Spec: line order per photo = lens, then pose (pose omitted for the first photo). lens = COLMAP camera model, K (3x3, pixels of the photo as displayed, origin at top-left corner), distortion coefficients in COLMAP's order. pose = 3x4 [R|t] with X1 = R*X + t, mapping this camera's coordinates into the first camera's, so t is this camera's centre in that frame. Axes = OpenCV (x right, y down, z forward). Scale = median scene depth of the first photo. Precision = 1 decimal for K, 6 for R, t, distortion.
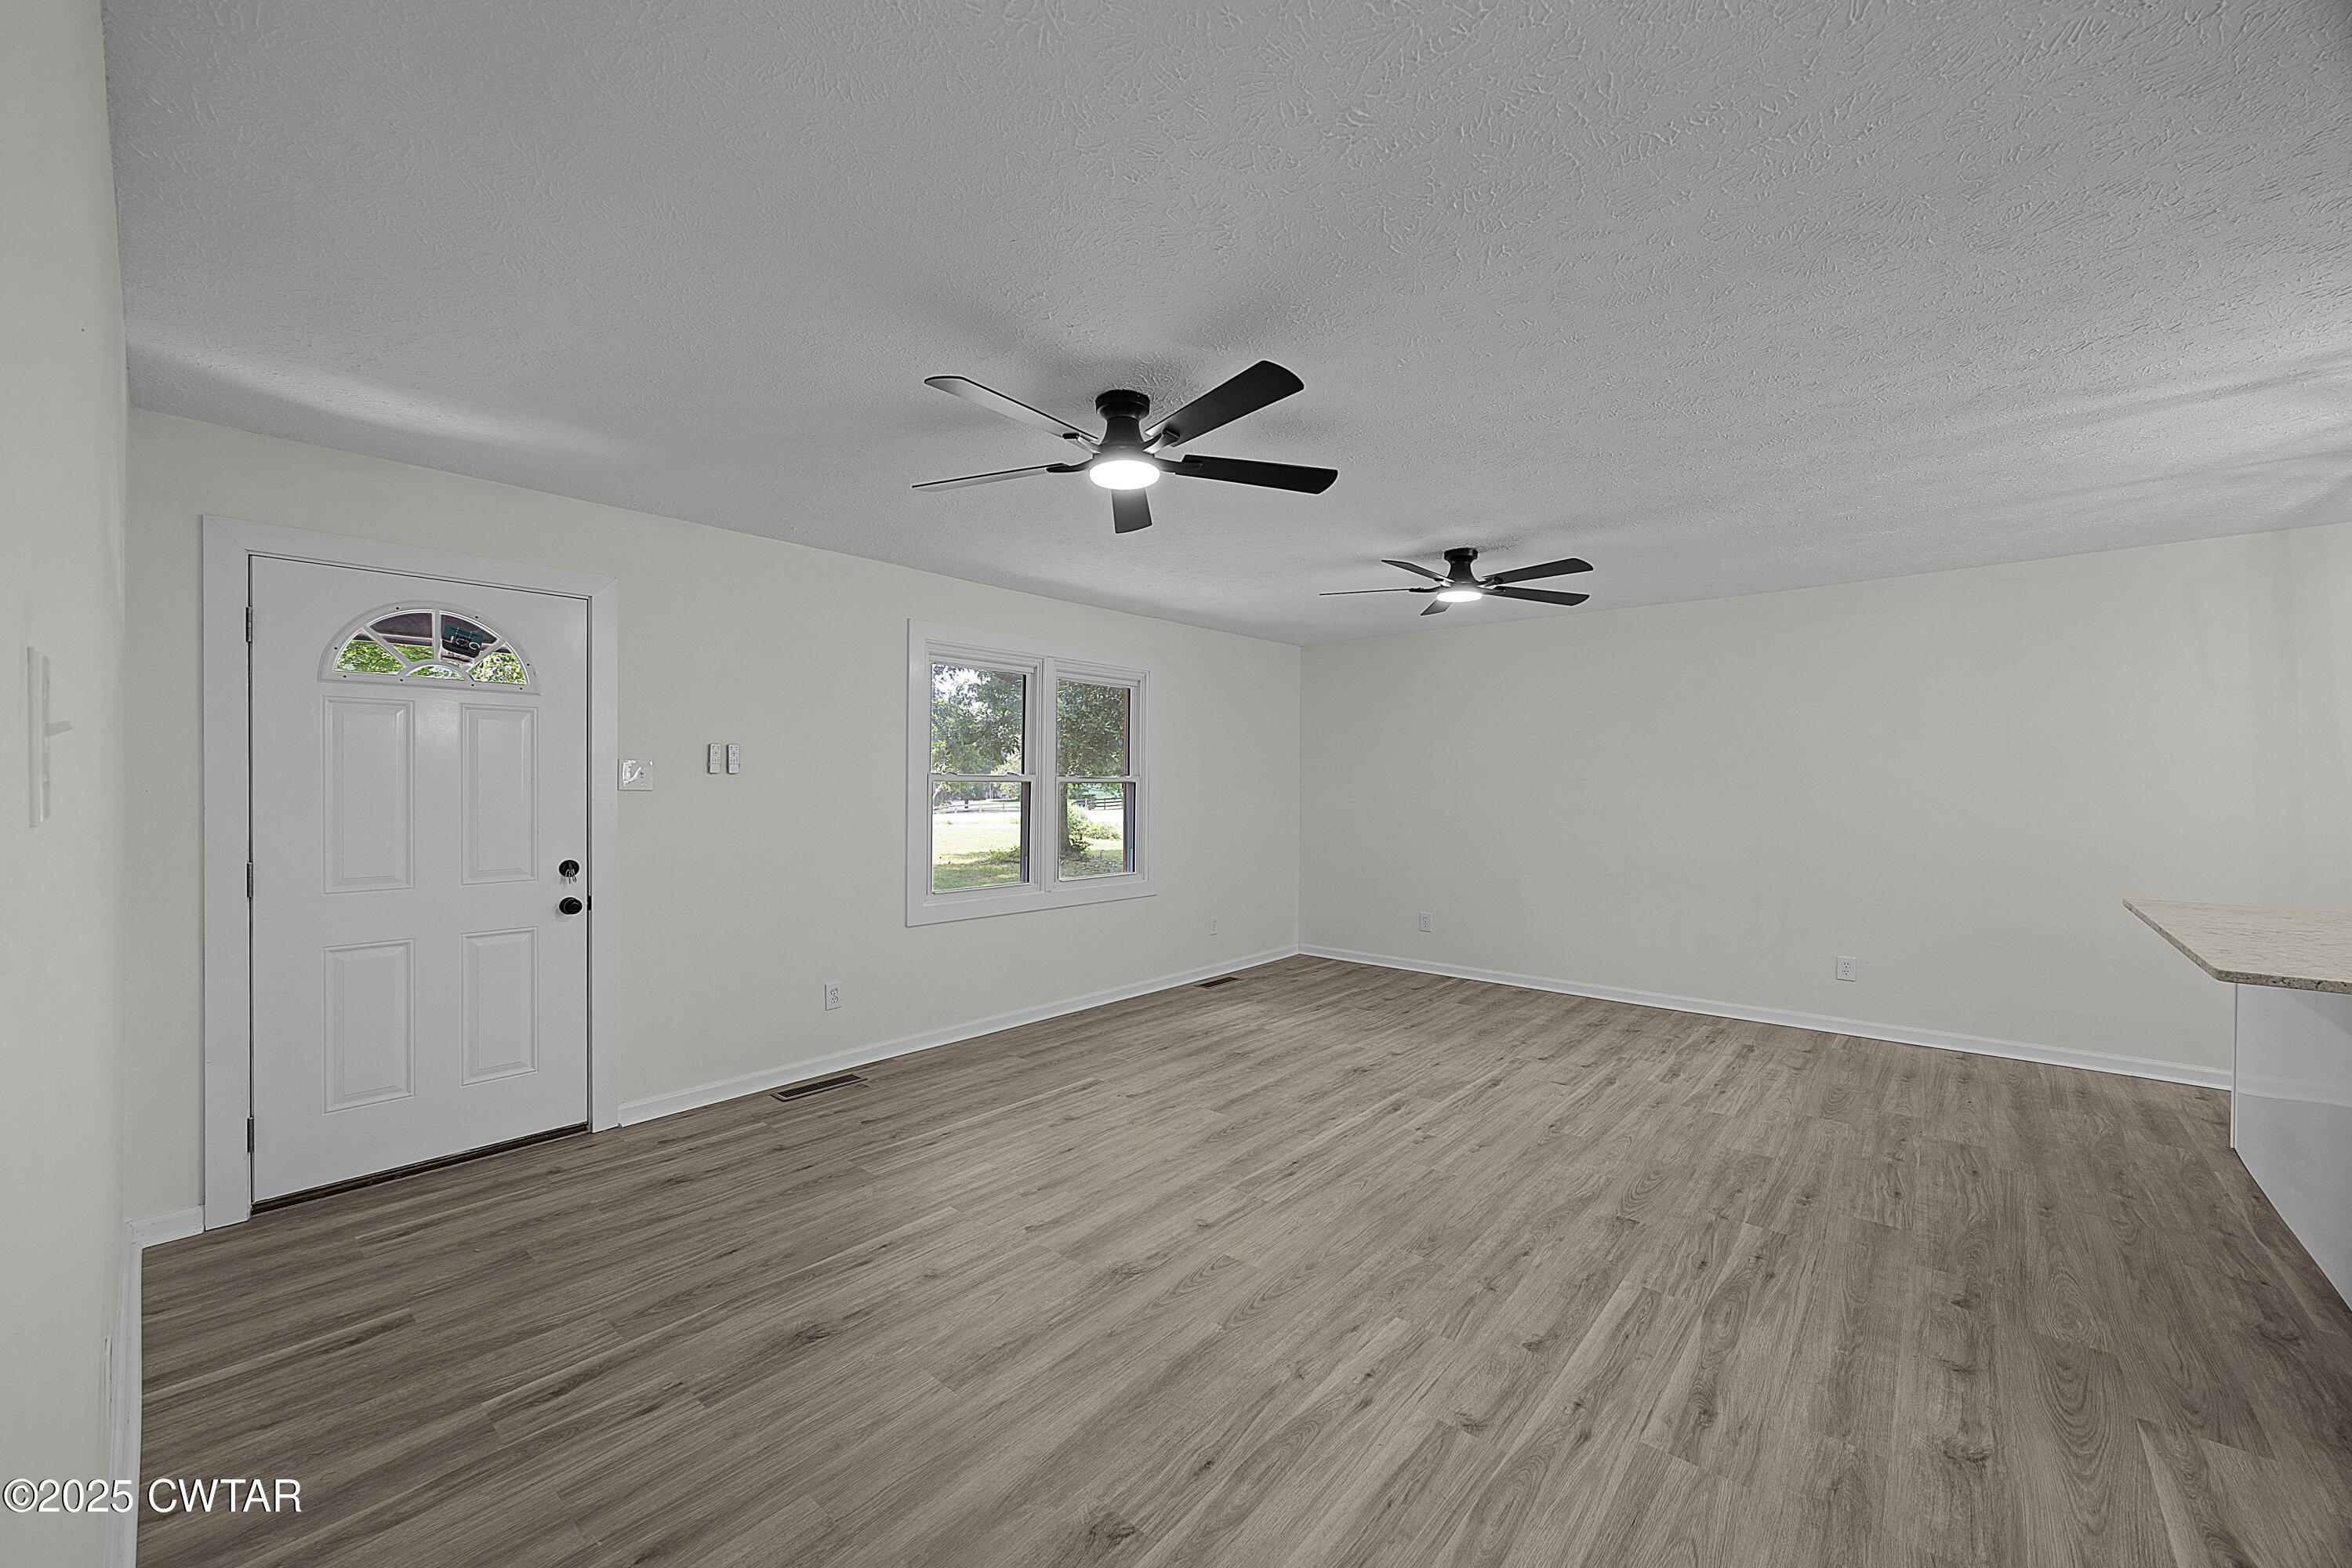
lens RADIAL K [[903.3, 0, 1176.3], [0, 903.3, 782.0], [0, 0, 1]] dist [-0.001022, 0.000039]
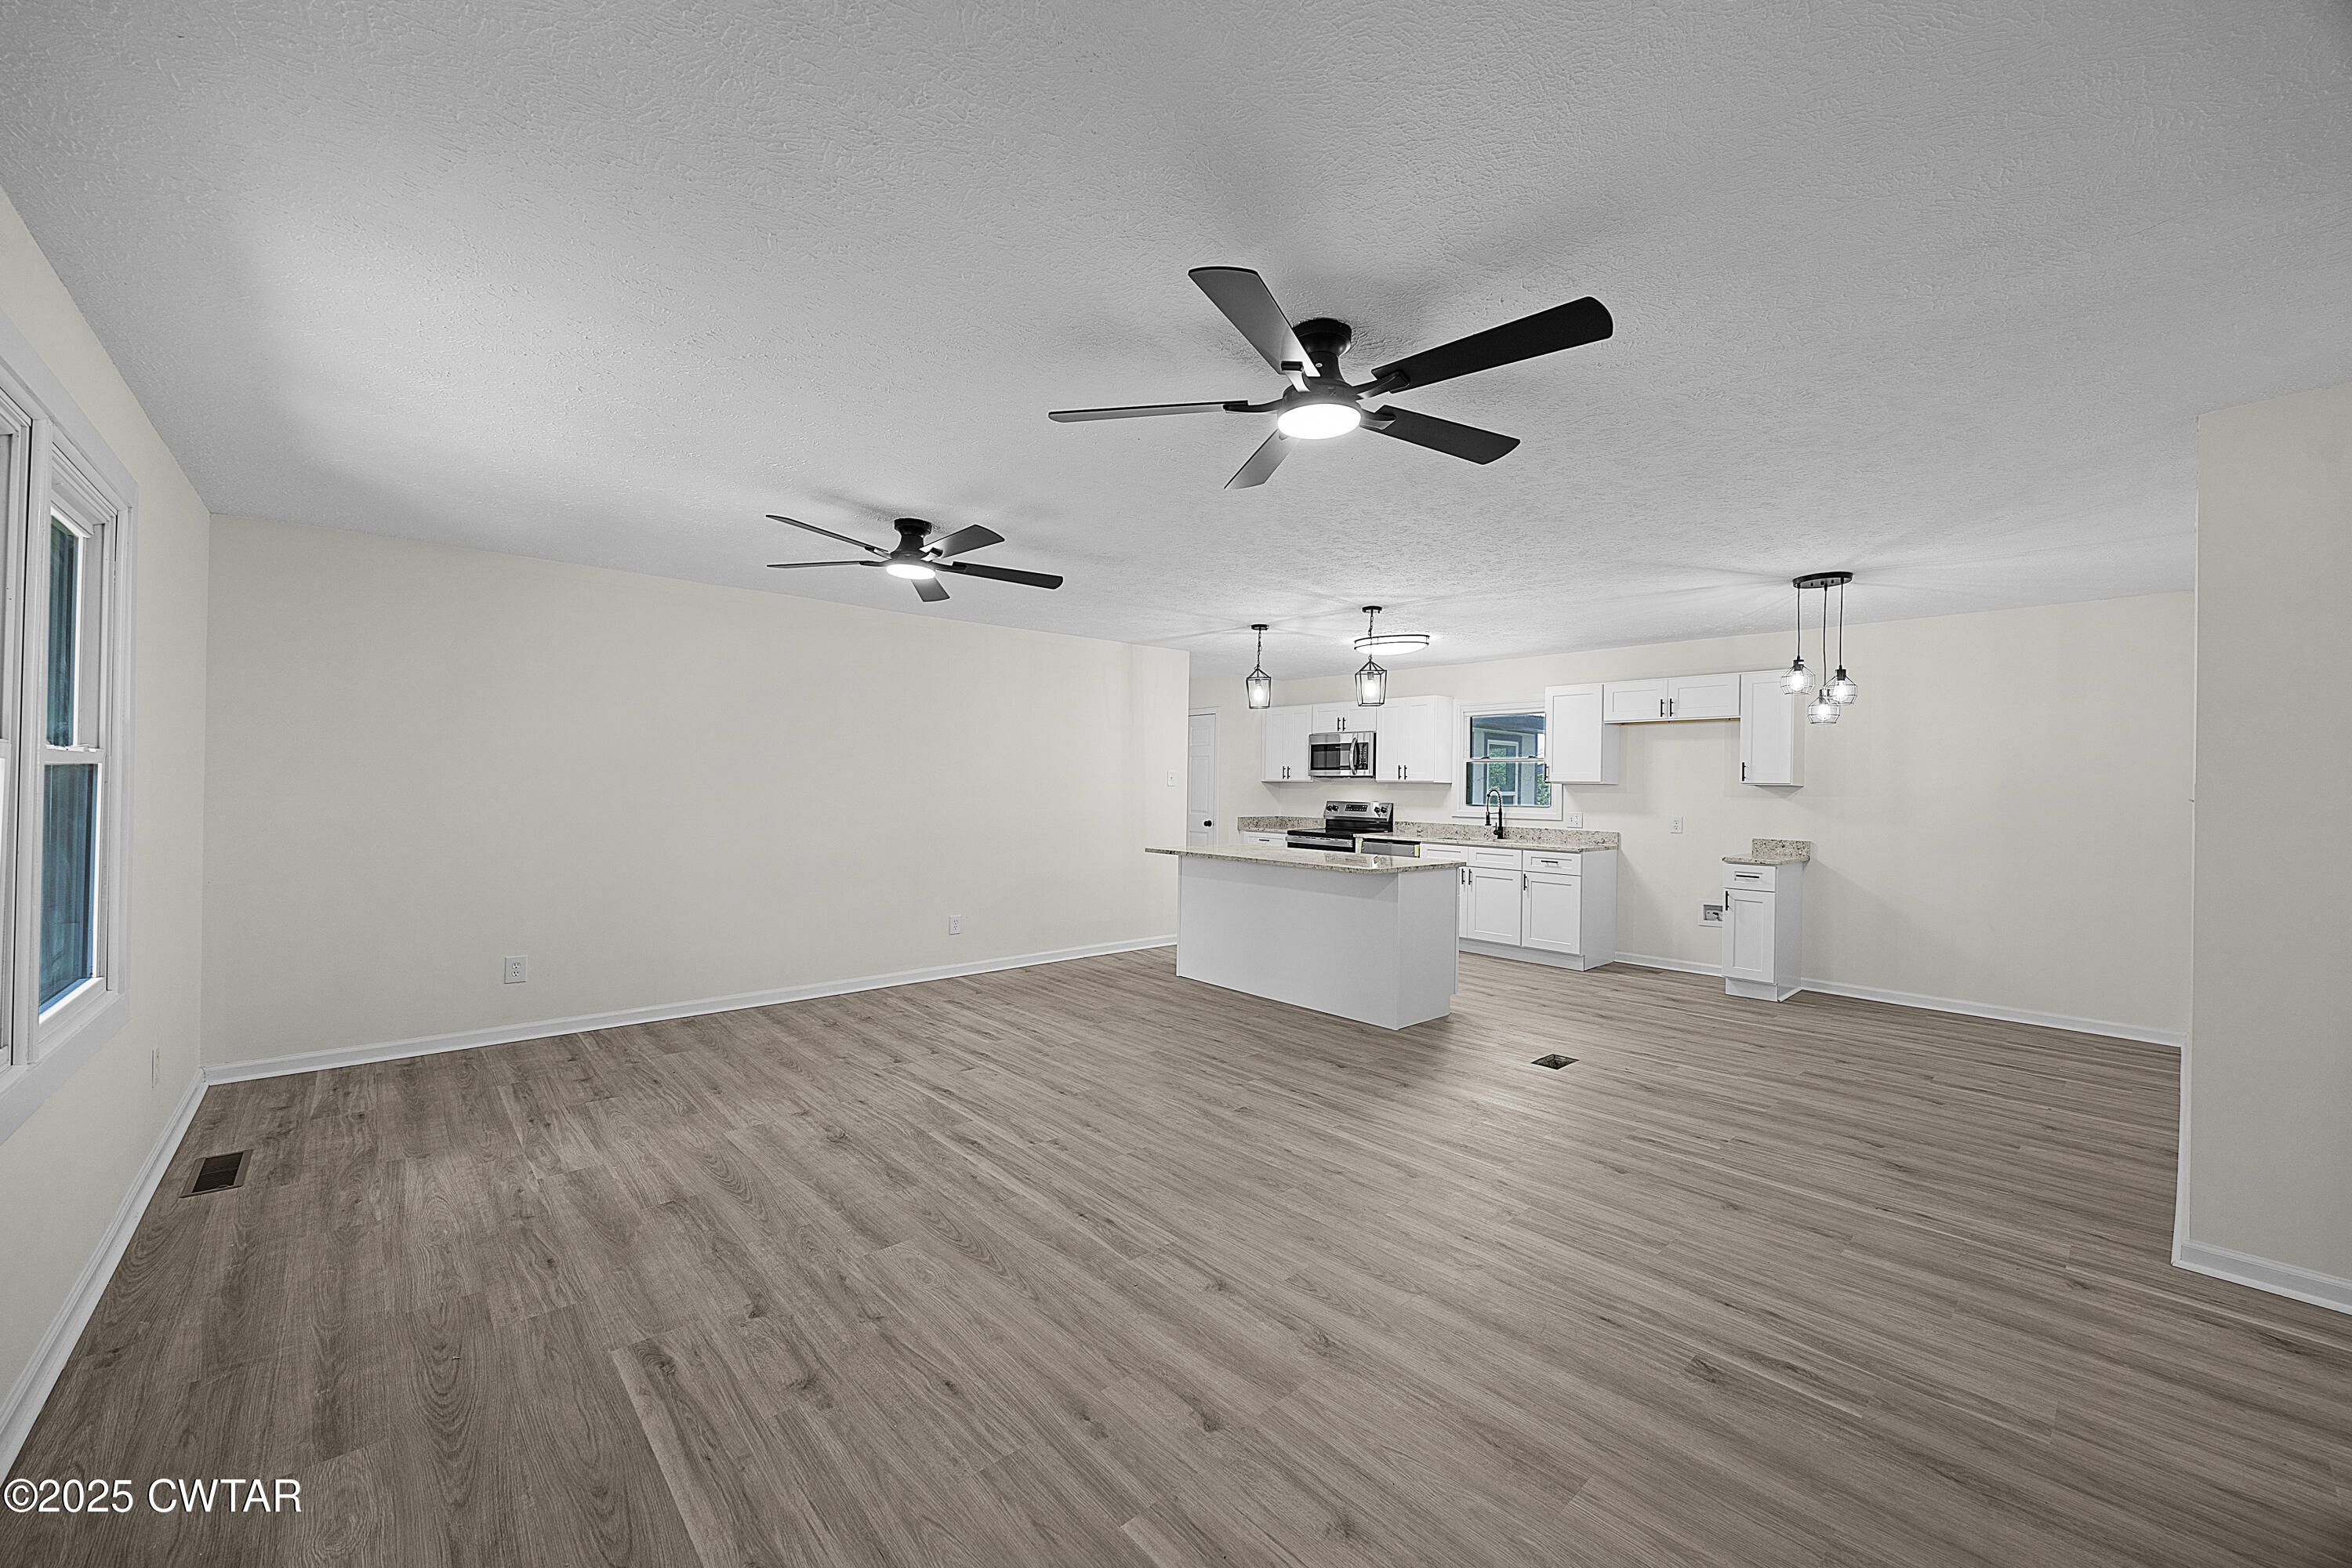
lens RADIAL K [[903.3, 0, 1181.1], [0, 903.3, 782.7], [0, 0, 1]] dist [-0.001022, 0.000039]
pose [[0.115845, 0.002842, 0.993263, -0.681063], [-0.015104, 0.999885, -0.001099, 0.003641], [-0.993152, -0.014875, 0.115875, 0.761576]]
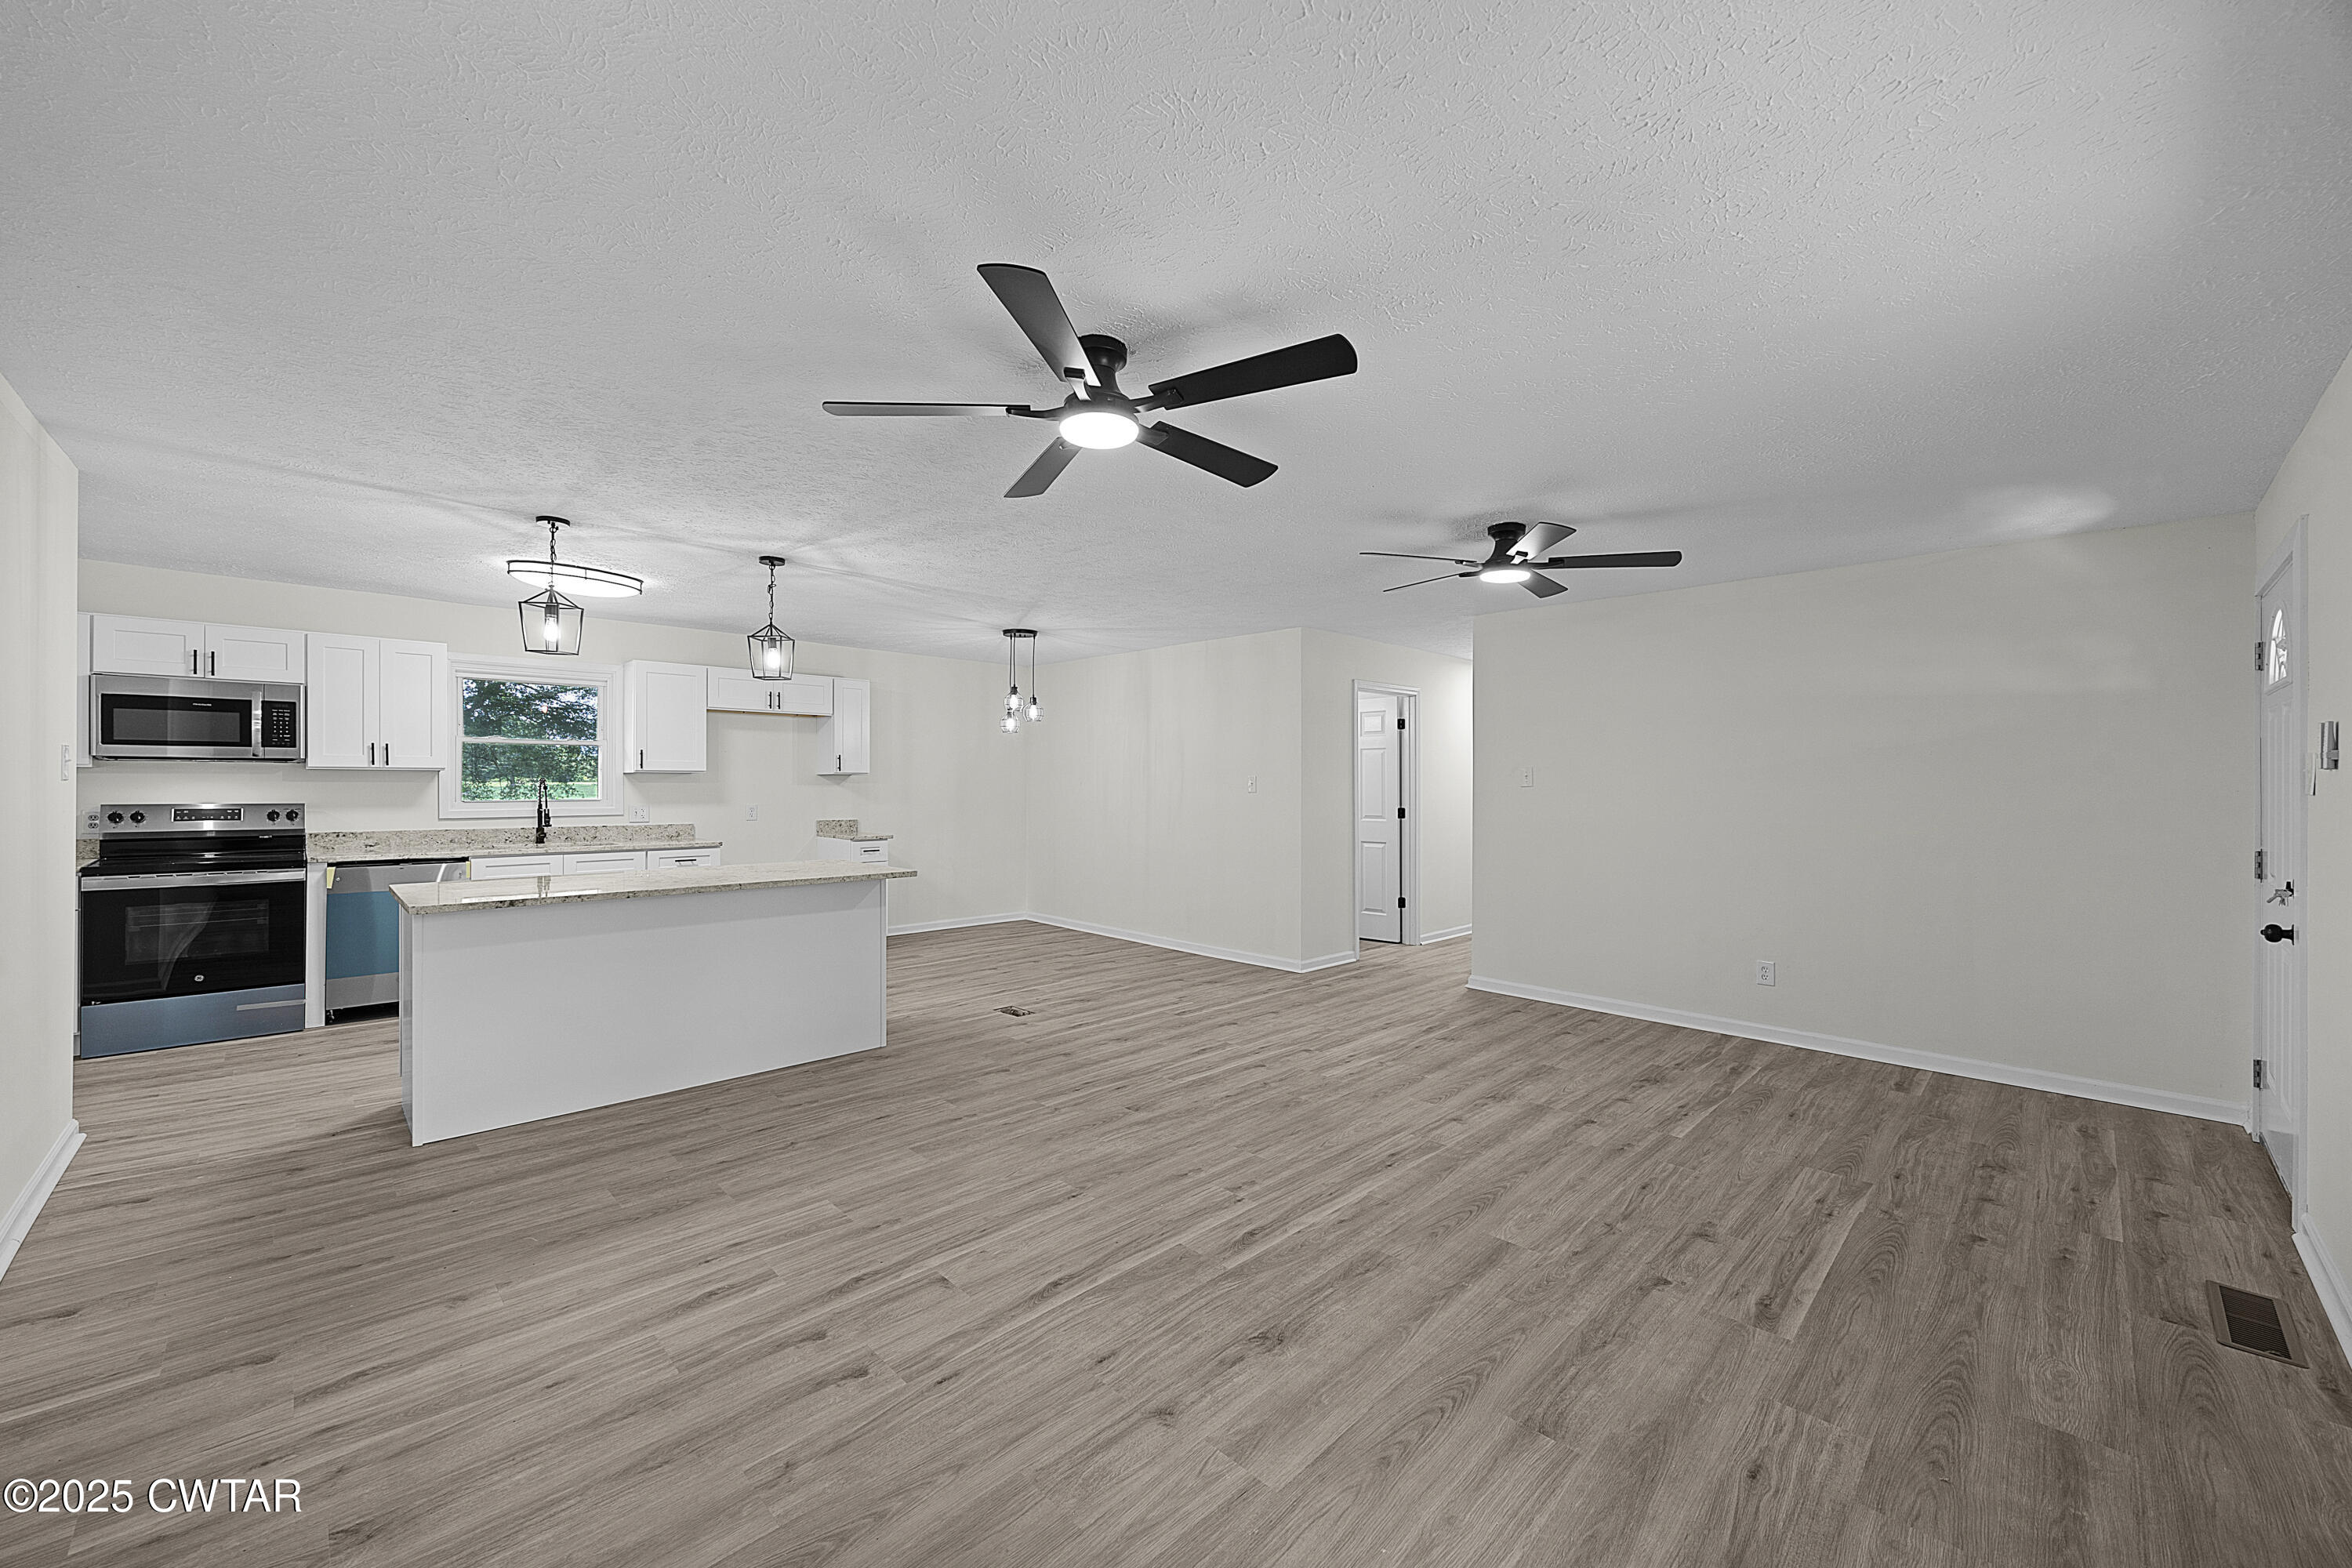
lens RADIAL K [[903.3, 0, 1189.8], [0, 903.3, 787.5], [0, 0, 1]] dist [-0.001022, 0.000039]
pose [[-0.998041, -0.005776, 0.062294, 0.271951], [-0.005551, 0.999977, 0.003786, 0.007598], [-0.062315, 0.003433, -0.998051, 1.872669]]
